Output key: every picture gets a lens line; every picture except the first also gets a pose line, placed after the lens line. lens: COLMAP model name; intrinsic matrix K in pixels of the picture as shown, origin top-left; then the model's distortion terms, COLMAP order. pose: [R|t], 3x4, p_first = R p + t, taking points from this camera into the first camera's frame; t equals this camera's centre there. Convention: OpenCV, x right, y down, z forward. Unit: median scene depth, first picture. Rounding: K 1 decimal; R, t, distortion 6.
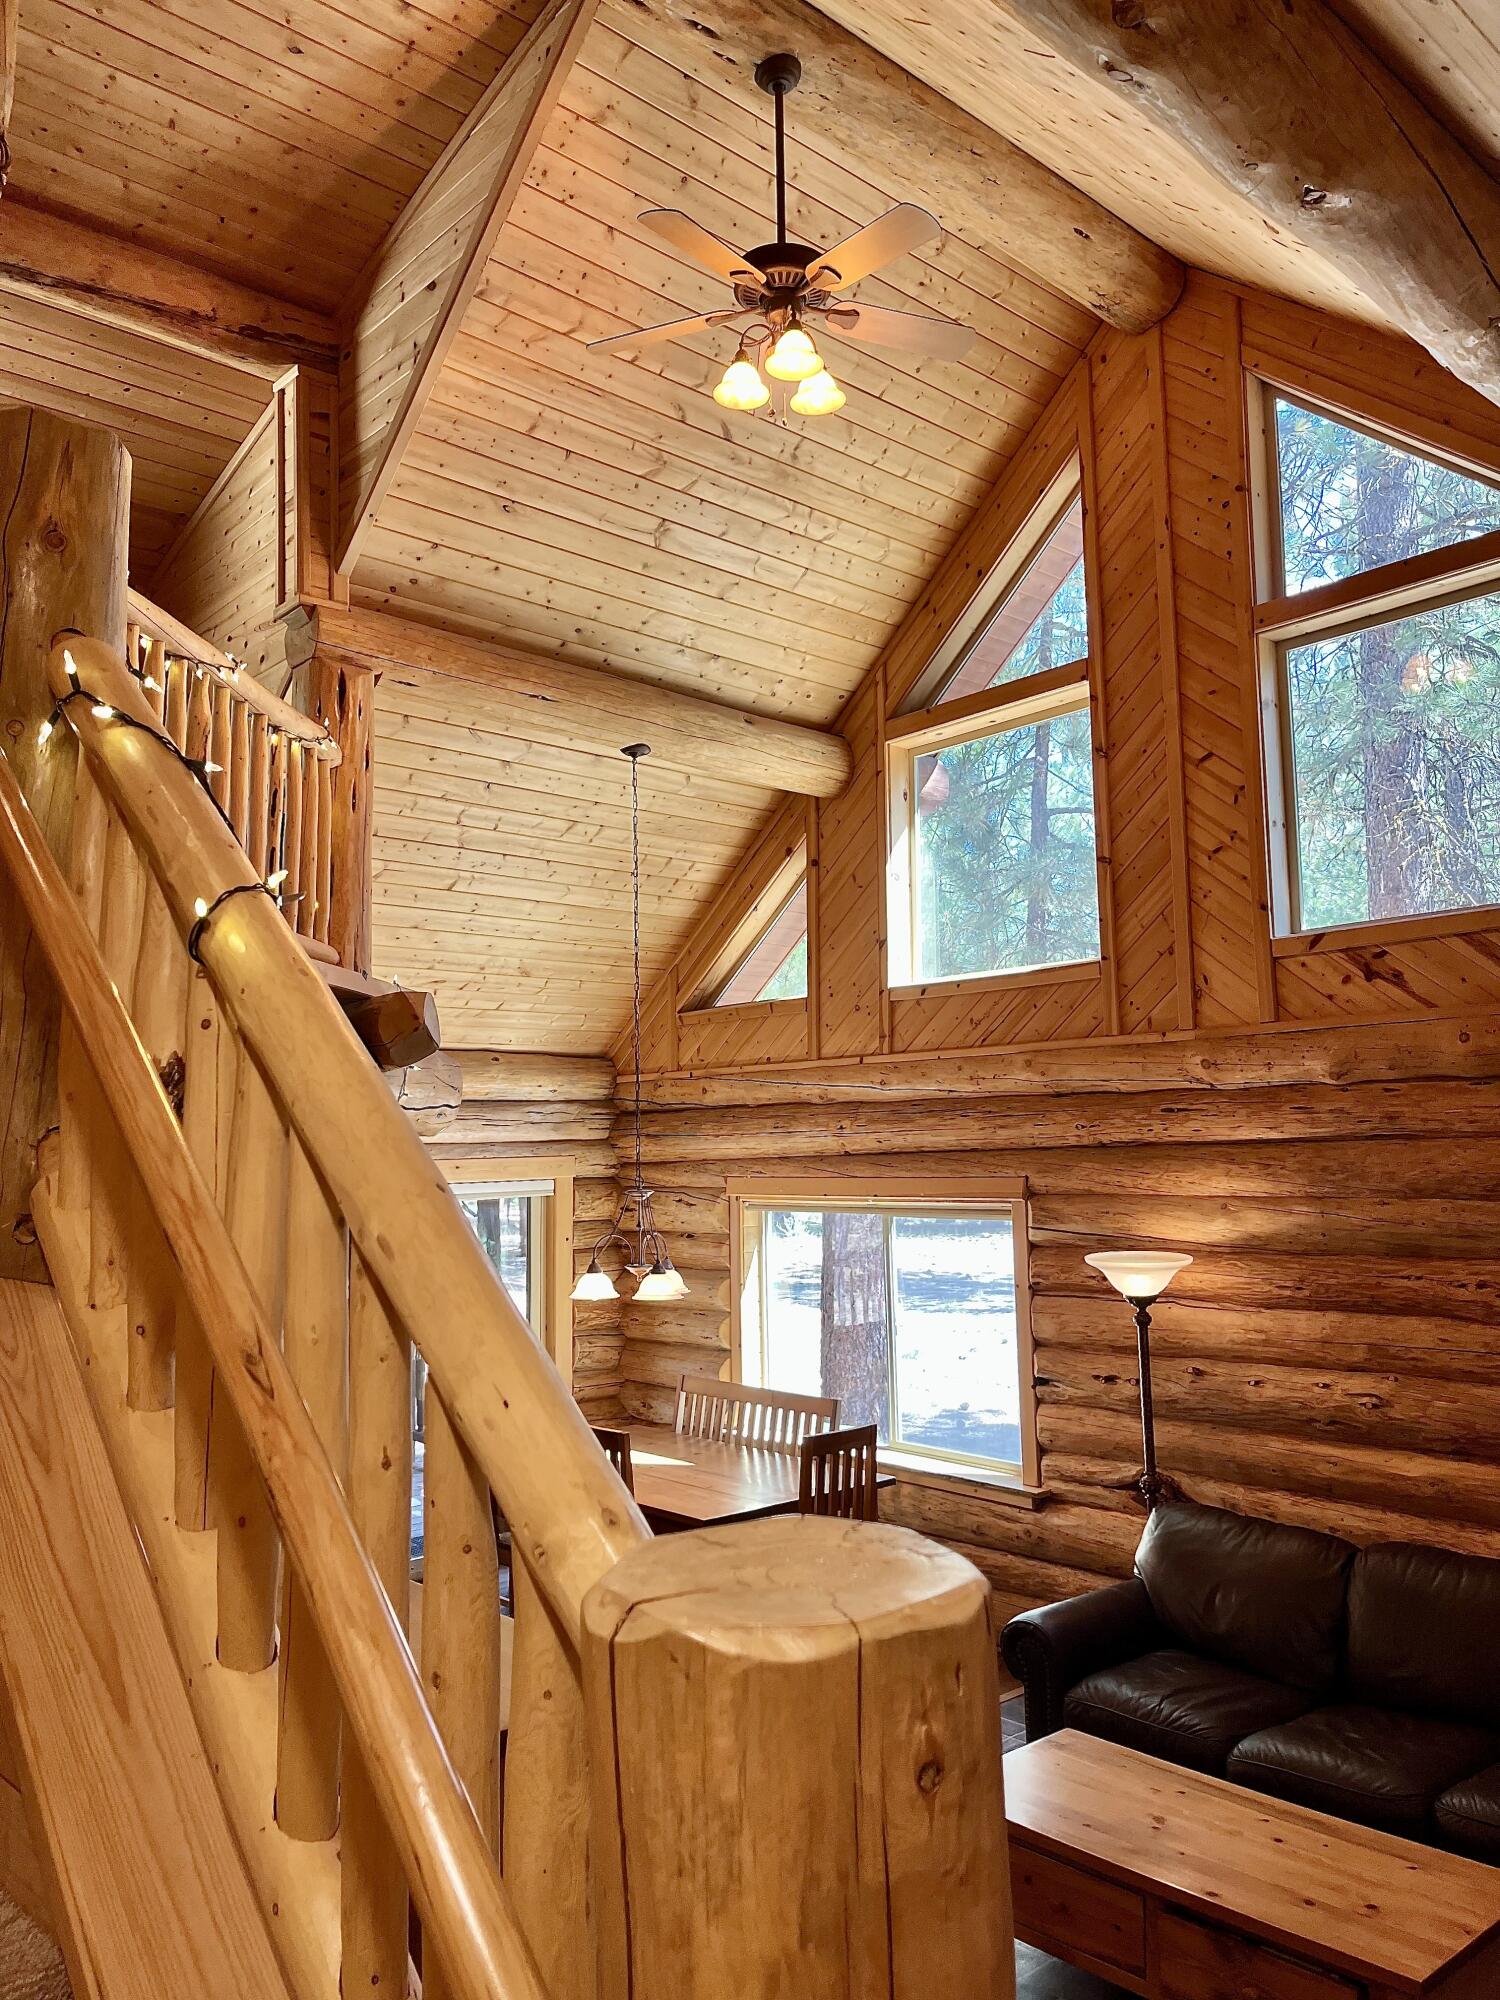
lens RADIAL K [[1498.9, 0, 762.1], [0, 1498.9, 1002.2], [0, 0, 1]] dist [0.062838, -0.068421]
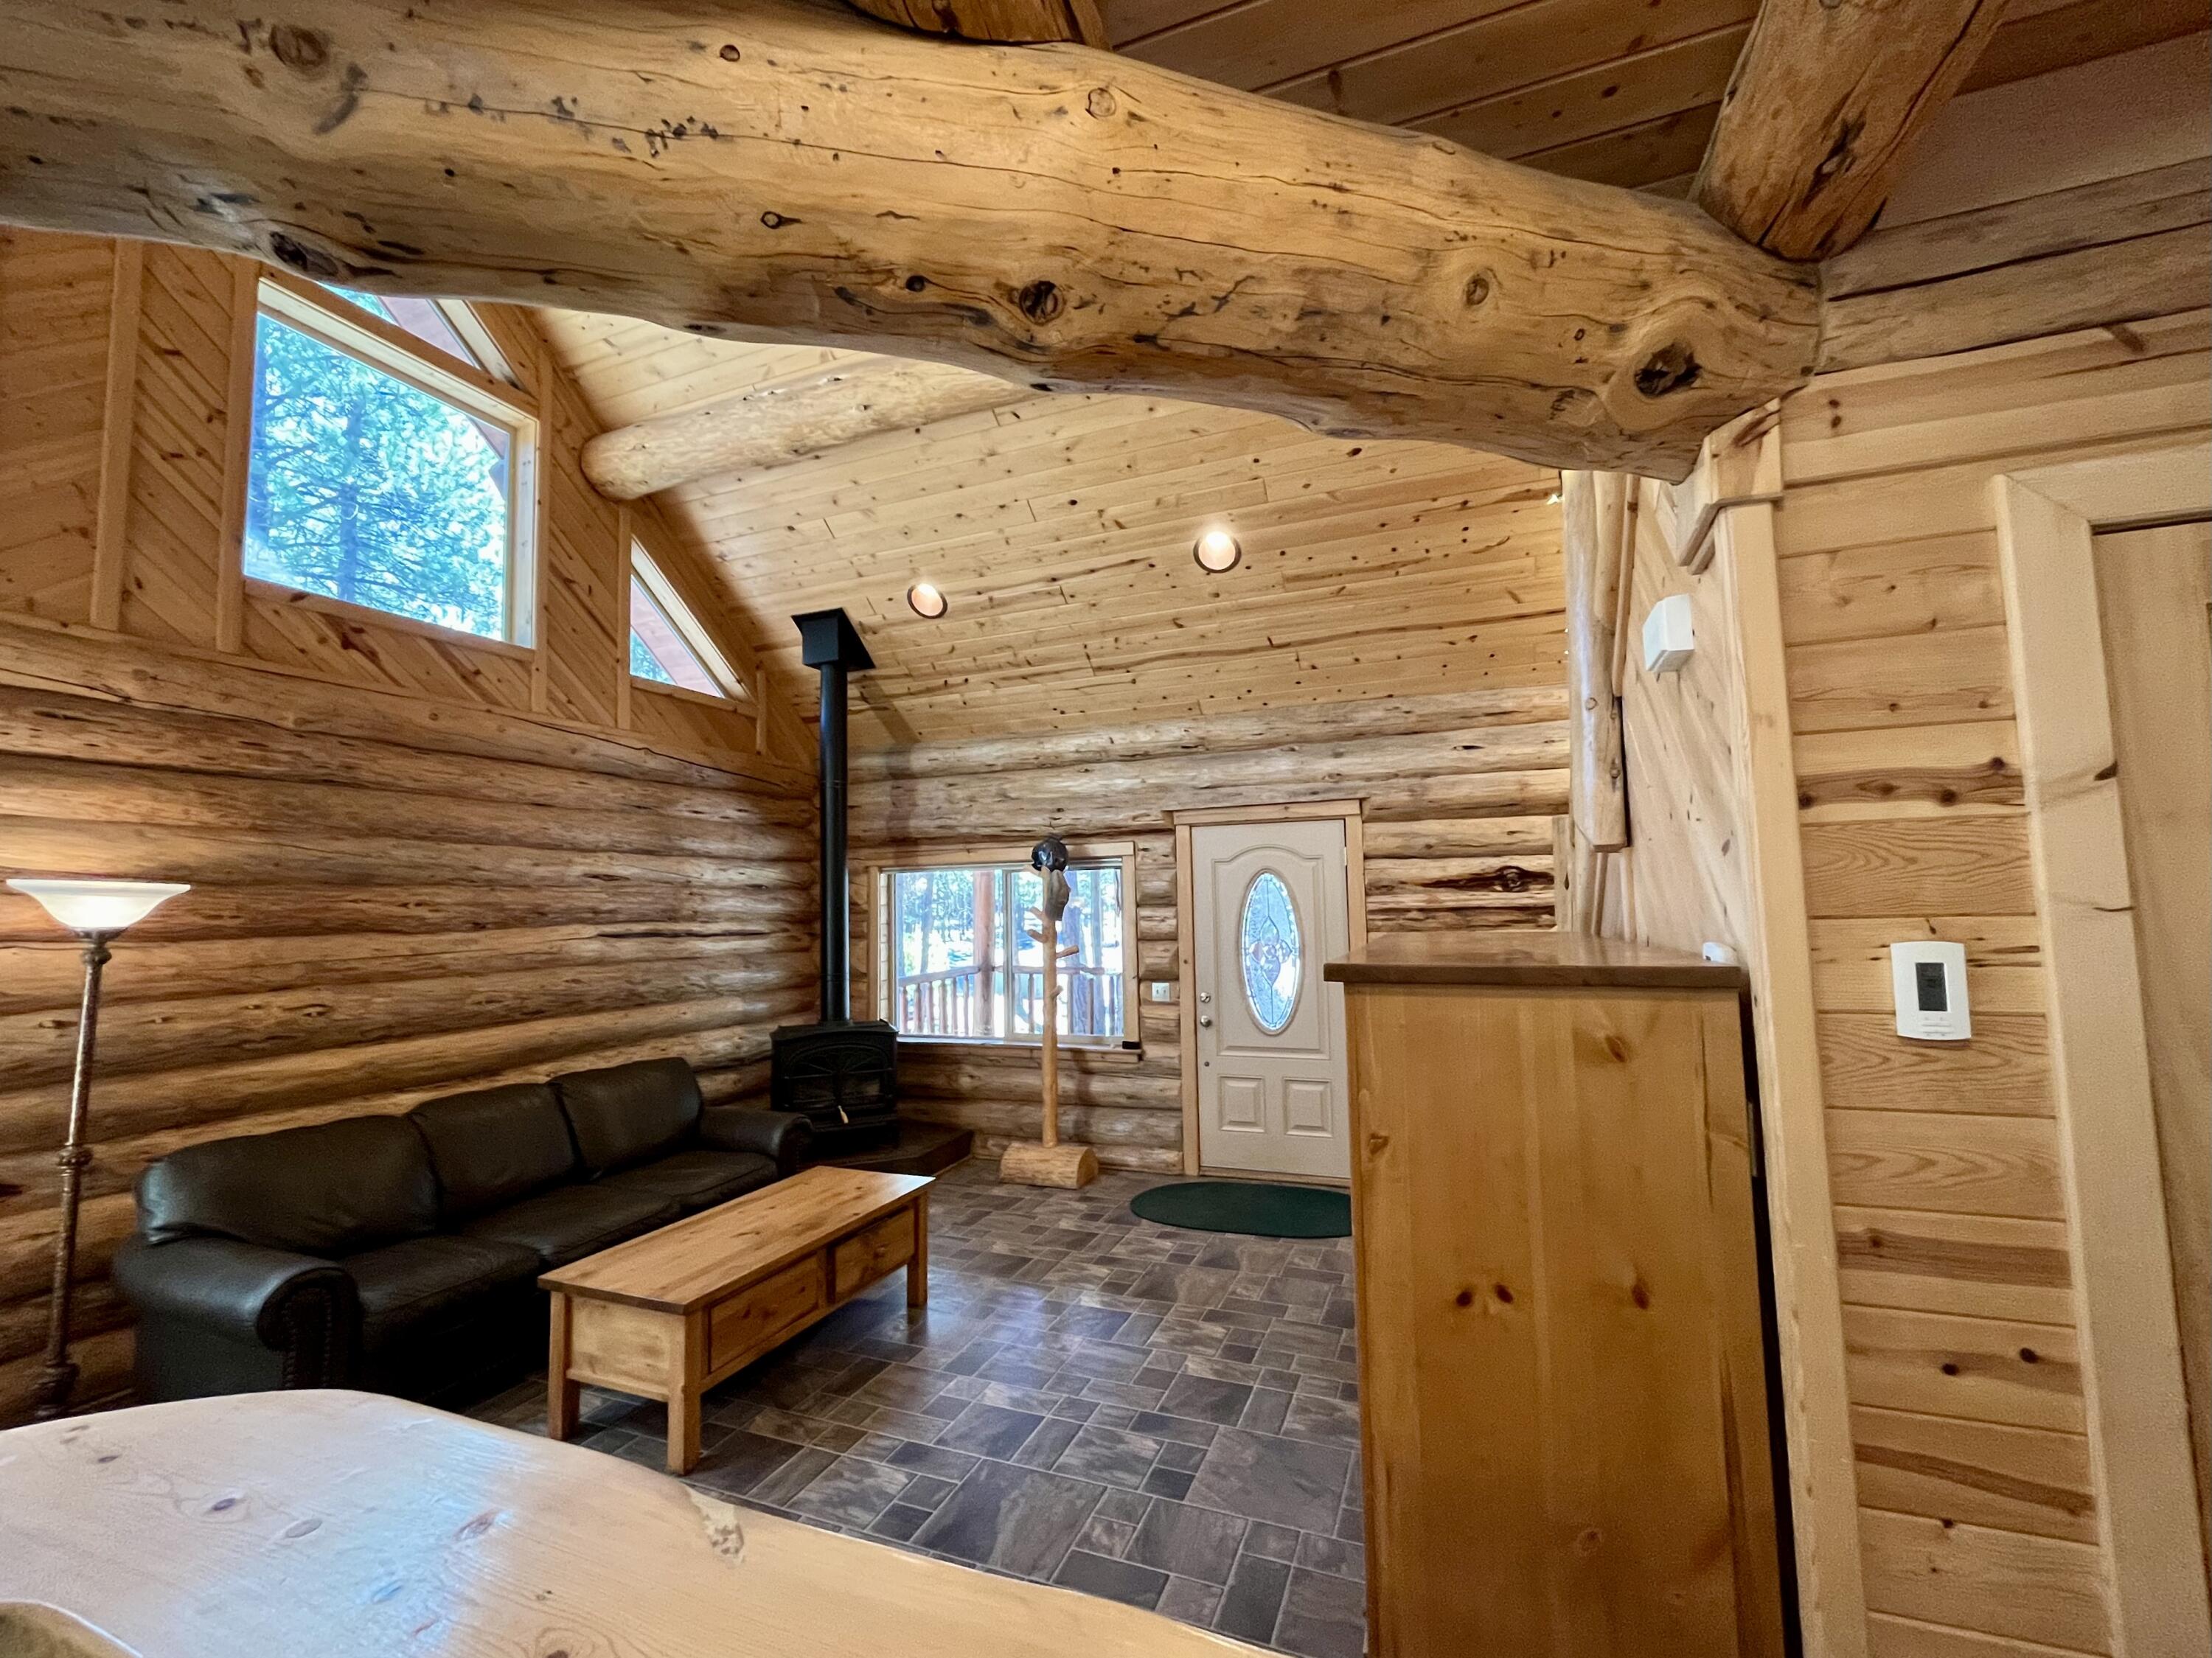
lens RADIAL K [[906.7, 0, 1086.5], [0, 906.7, 828.6], [0, 0, 1]] dist [-0.003347, 0.001359]
pose [[-0.419842, 0.103598, 0.901665, -0.396074], [-0.064274, 0.987576, -0.143397, 0.163426], [-0.905318, -0.118158, -0.407967, 0.665946]]
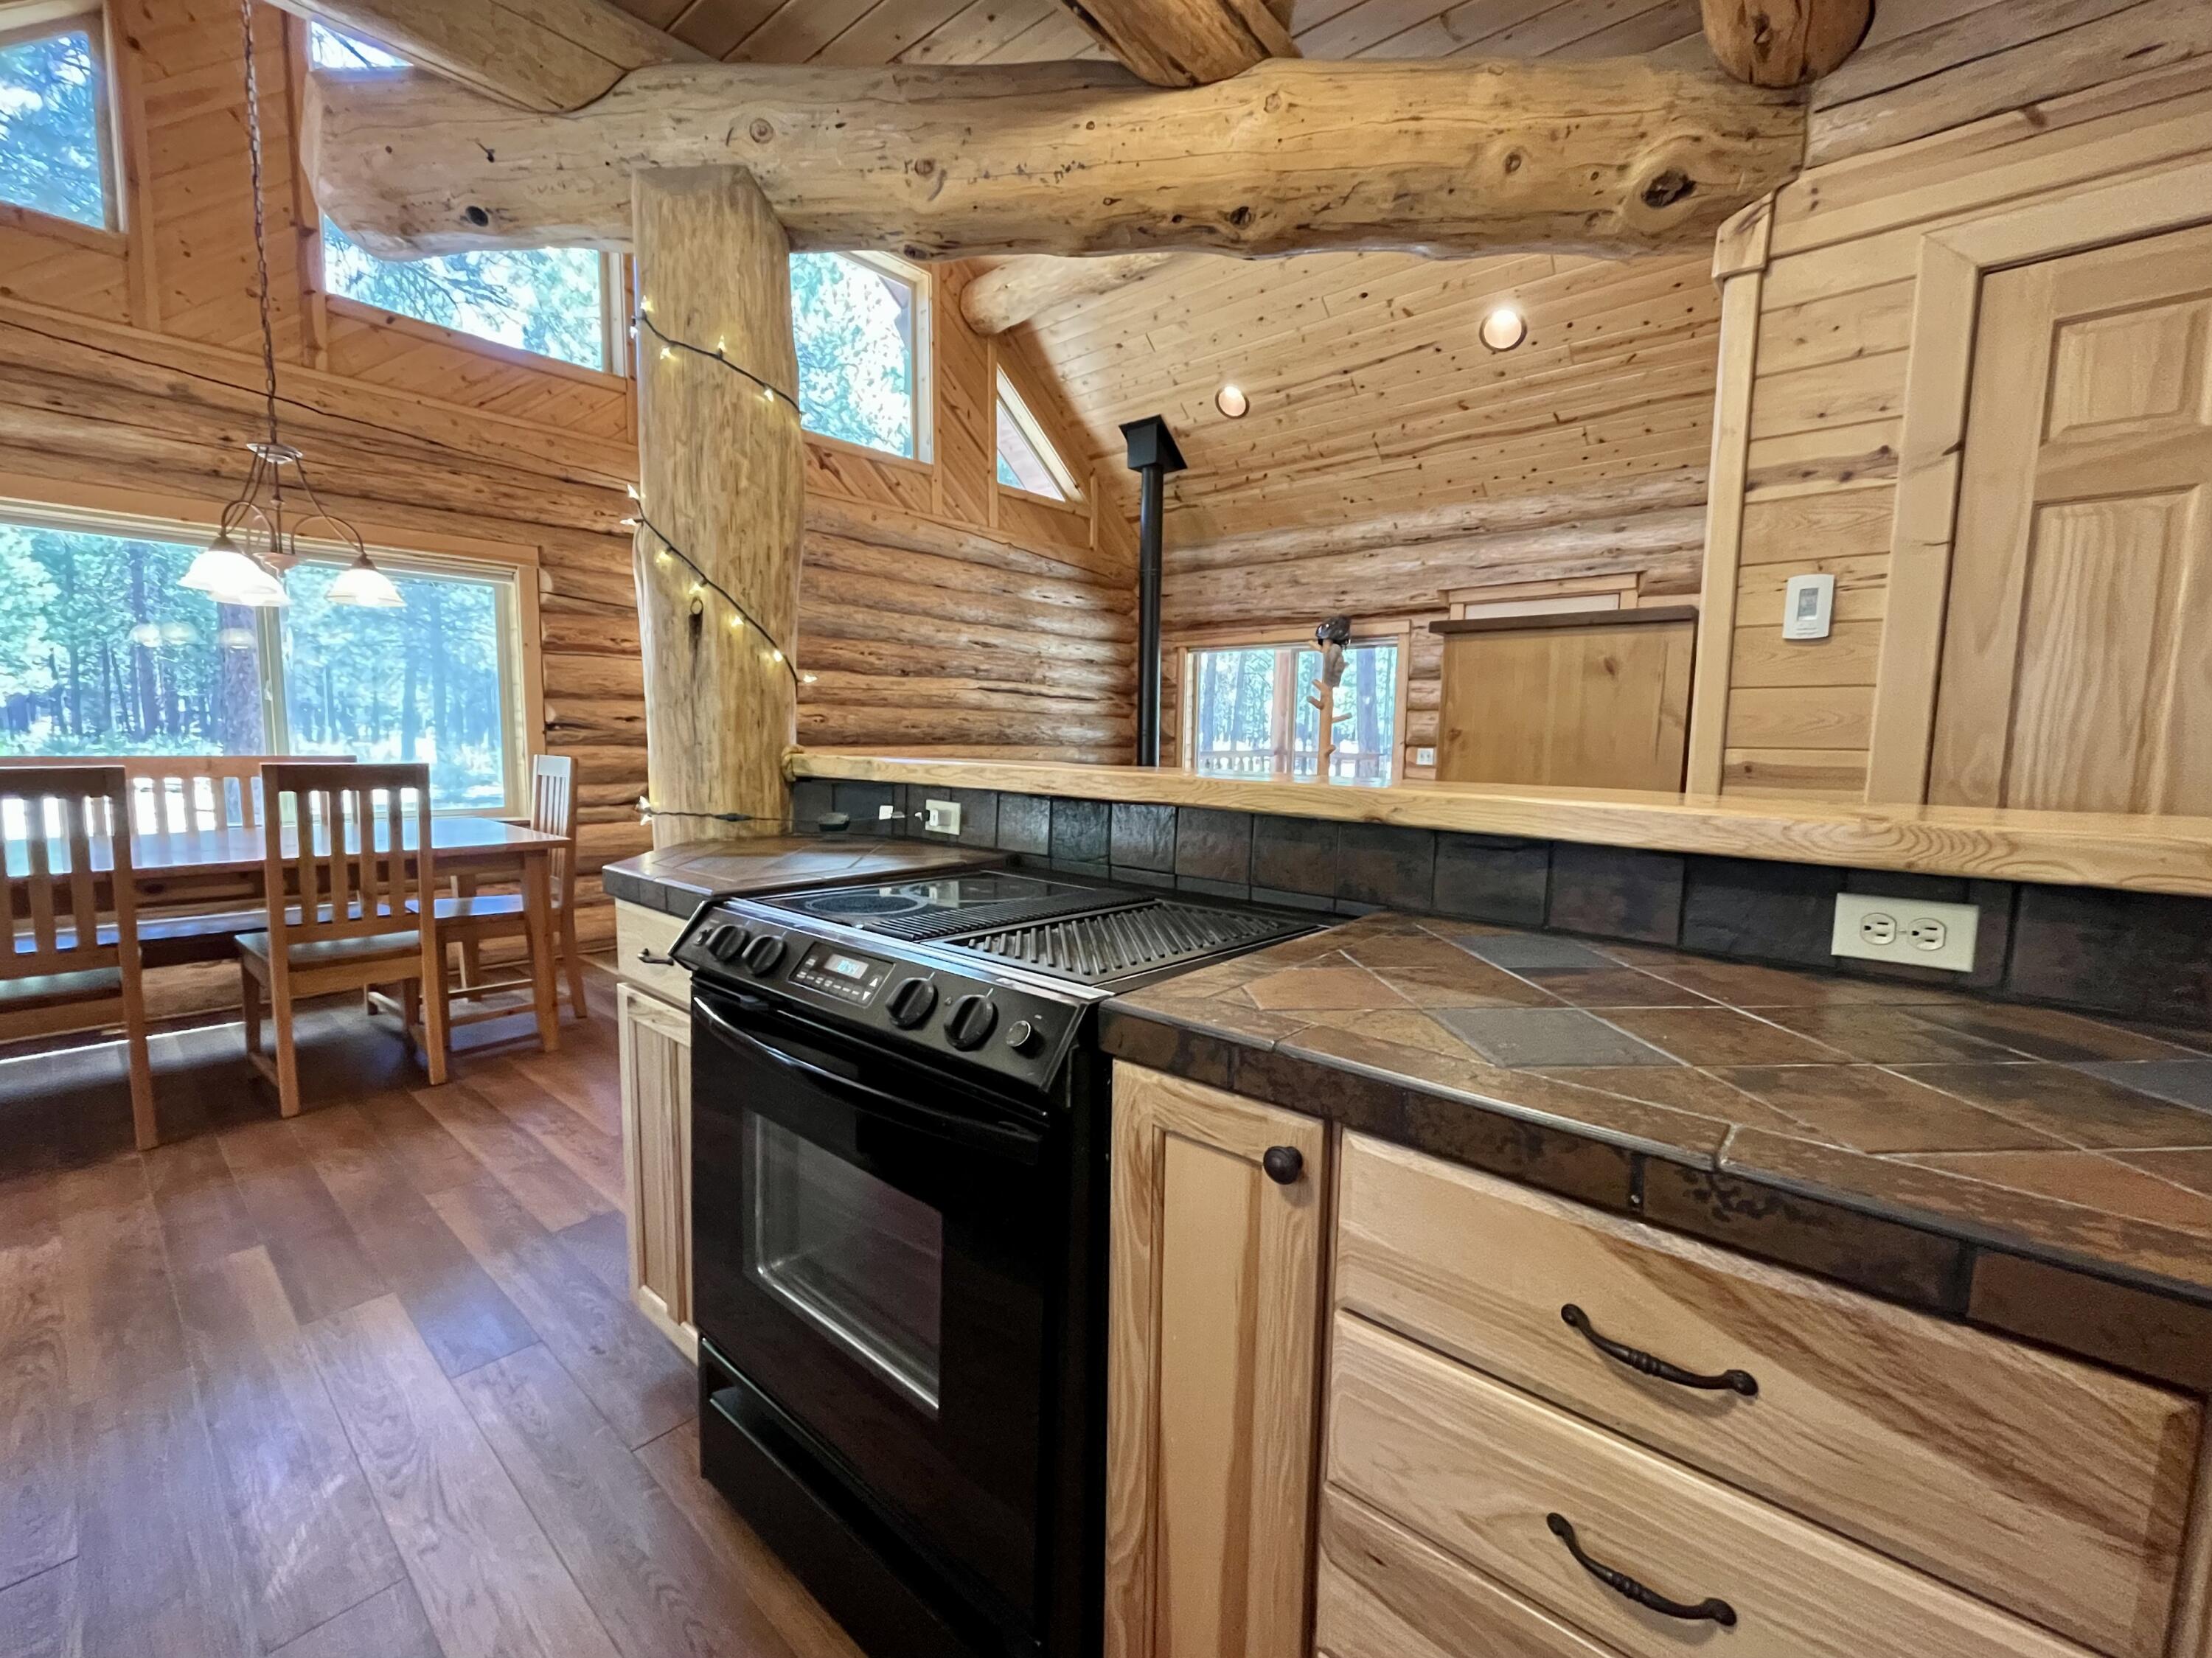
lens RADIAL K [[906.7, 0, 1101.3], [0, 906.7, 827.7], [0, 0, 1]] dist [-0.003347, 0.001359]
pose [[-0.103611, -0.085944, 0.990898, -0.575239], [-0.115741, 0.990533, 0.073811, 0.236266], [-0.987861, -0.107040, -0.112577, 0.678078]]
